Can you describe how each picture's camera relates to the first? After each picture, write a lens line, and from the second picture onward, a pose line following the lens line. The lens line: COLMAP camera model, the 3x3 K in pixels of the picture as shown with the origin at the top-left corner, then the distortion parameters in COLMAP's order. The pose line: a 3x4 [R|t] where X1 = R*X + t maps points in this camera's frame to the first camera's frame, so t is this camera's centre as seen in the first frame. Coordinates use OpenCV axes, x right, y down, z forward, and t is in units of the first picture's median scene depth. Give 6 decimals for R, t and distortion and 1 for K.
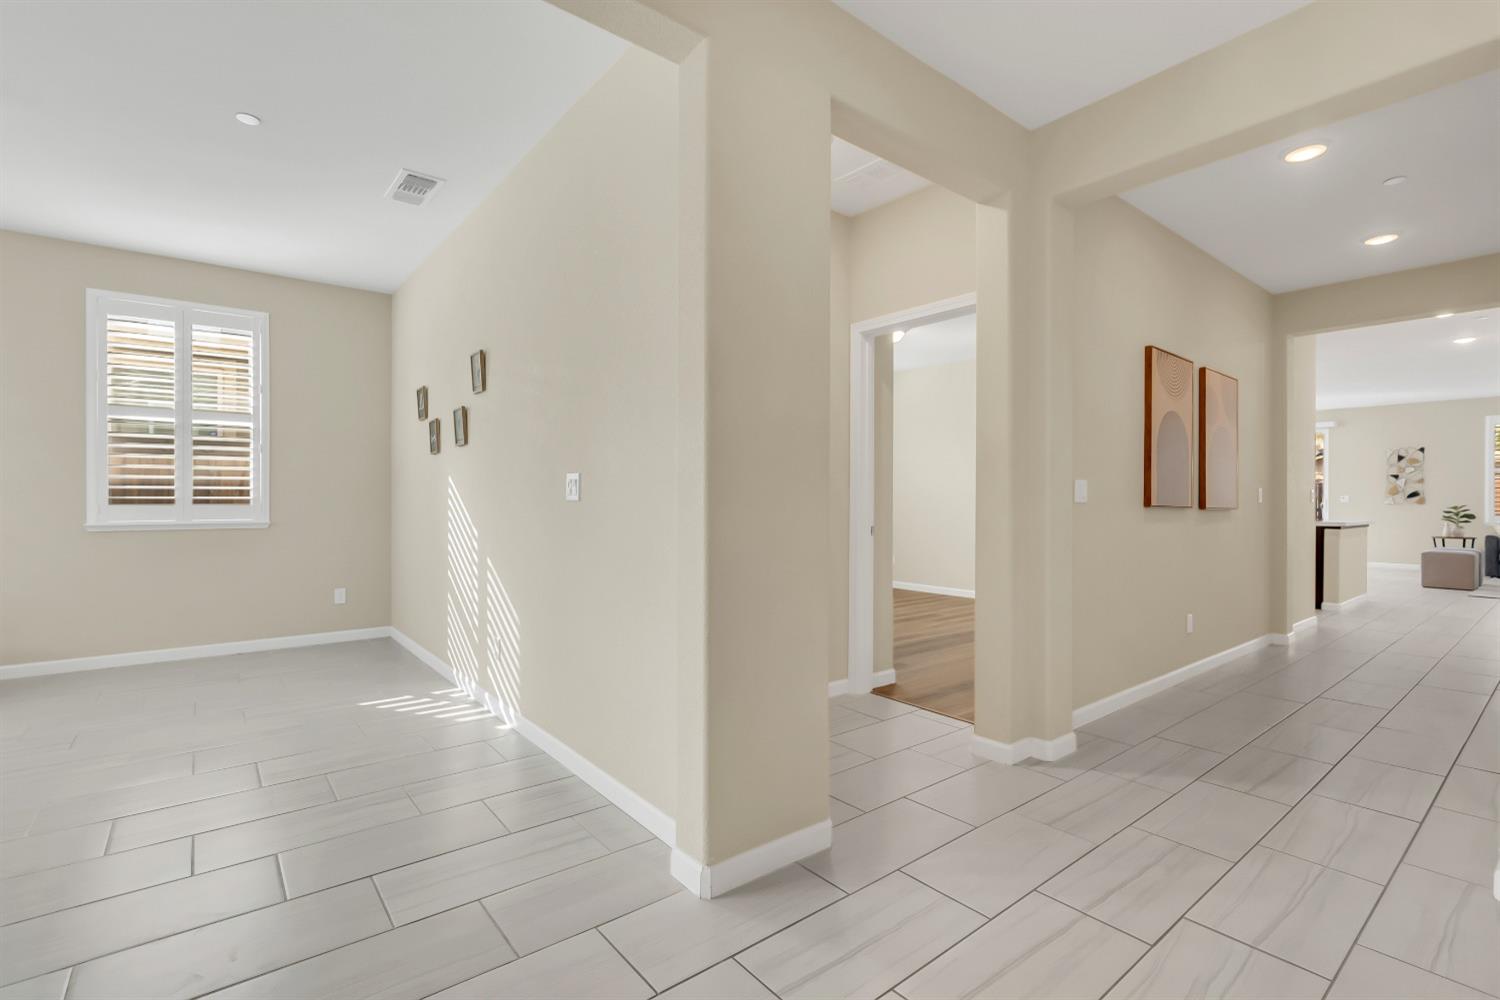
lens RADIAL K [[668.3, 0, 743.9], [0, 668.3, 497.2], [0, 0, 1]] dist [0.001221, 0.000600]
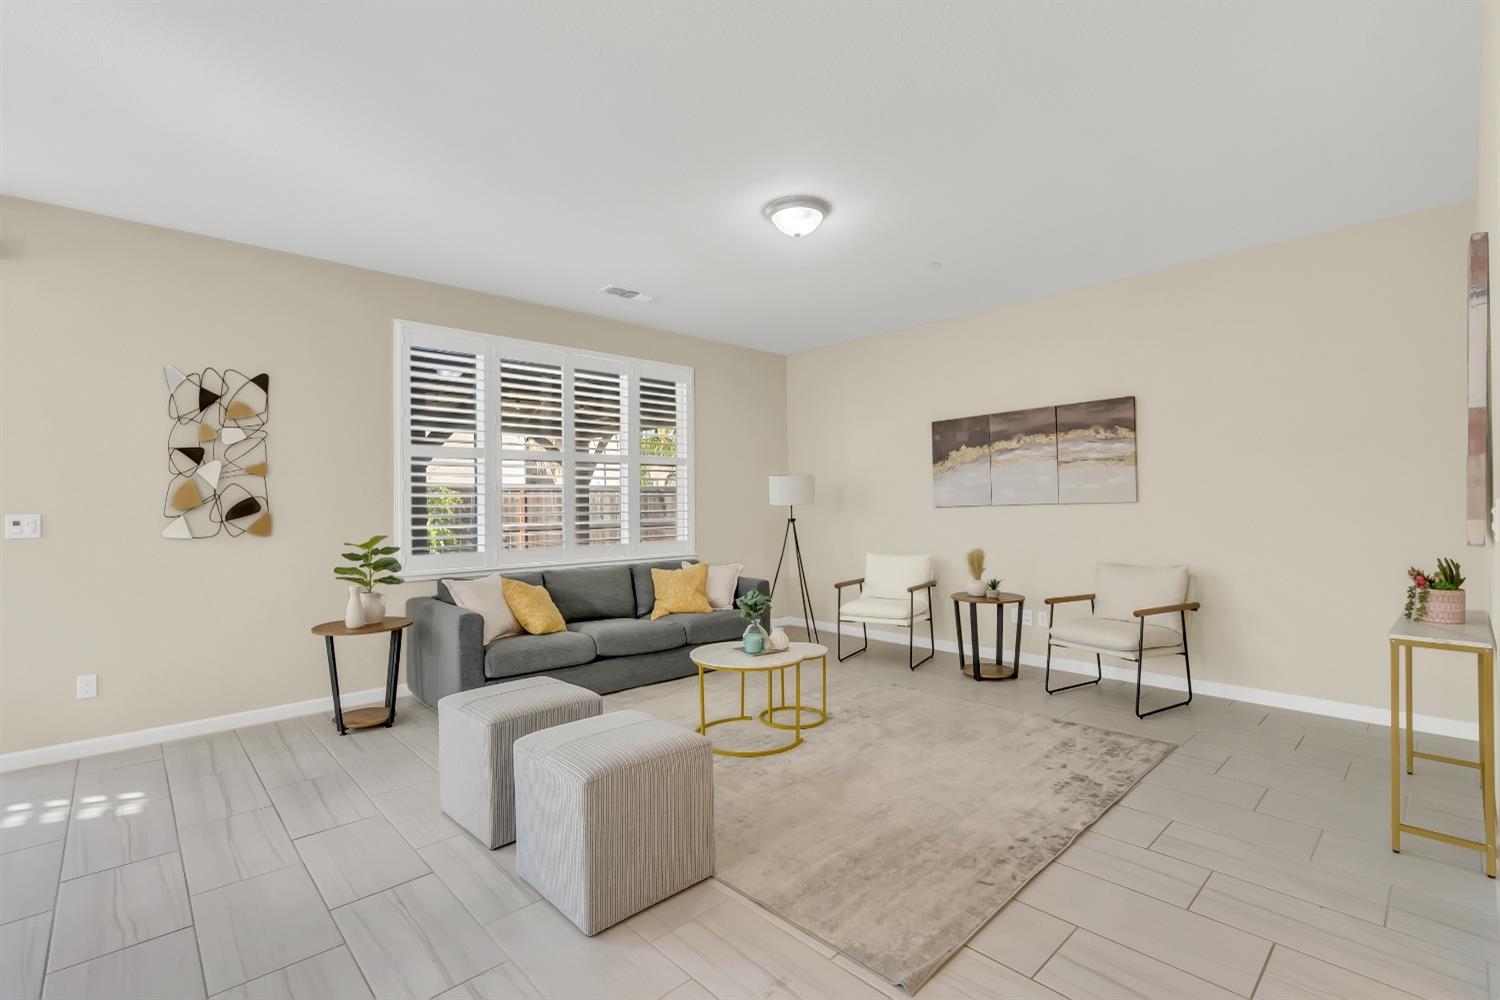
lens RADIAL K [[675.6, 0, 754.8], [0, 675.6, 500.0], [0, 0, 1]] dist [-0.005915, 0.001760]
pose [[-0.092437, 0.001641, 0.995717, 0.678693], [0.011556, 0.999933, -0.000575, -0.005671], [-0.995652, 0.011453, -0.092450, 0.827007]]
